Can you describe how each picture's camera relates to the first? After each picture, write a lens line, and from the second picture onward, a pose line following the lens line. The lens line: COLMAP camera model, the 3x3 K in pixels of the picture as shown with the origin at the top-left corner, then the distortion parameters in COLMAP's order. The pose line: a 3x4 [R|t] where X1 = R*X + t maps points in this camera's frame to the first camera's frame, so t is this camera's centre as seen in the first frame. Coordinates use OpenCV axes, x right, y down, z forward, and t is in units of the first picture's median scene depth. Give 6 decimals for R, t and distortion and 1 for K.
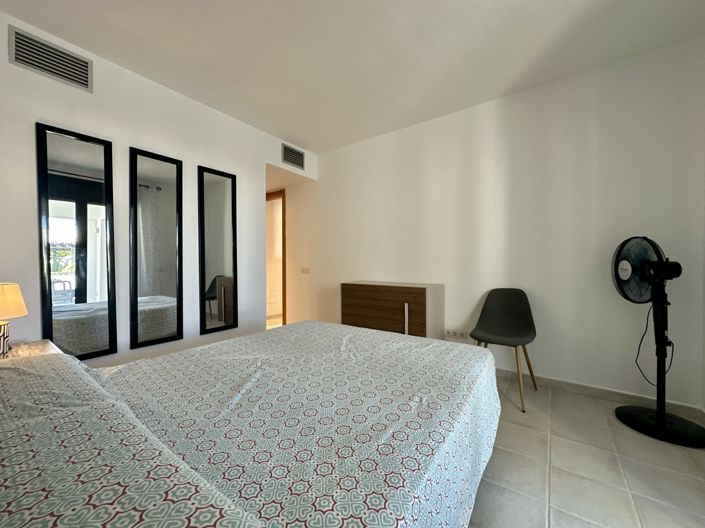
lens RADIAL K [[281.0, 0, 356.2], [0, 281.0, 261.9], [0, 0, 1]] dist [-0.003277, 0.000448]
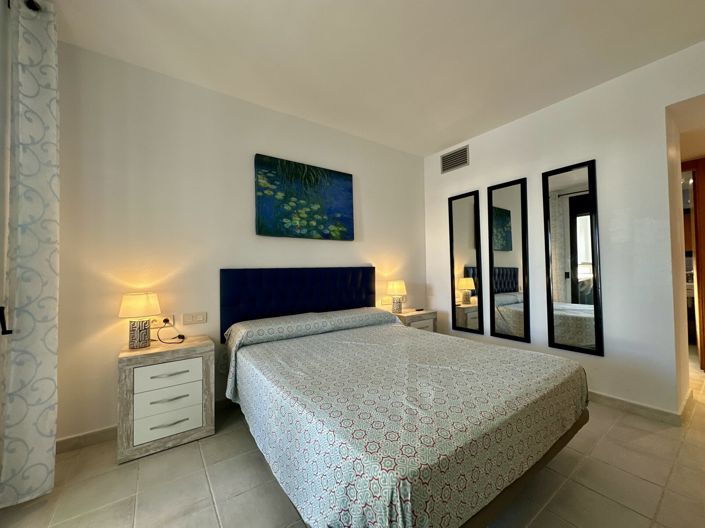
lens RADIAL K [[281.0, 0, 351.5], [0, 281.0, 268.6], [0, 0, 1]] dist [-0.003277, 0.000448]
pose [[-0.345752, -0.005686, -0.938309, 0.694505], [0.015520, 0.999810, -0.011777, -0.008364], [0.938197, -0.018634, -0.345598, 0.827490]]
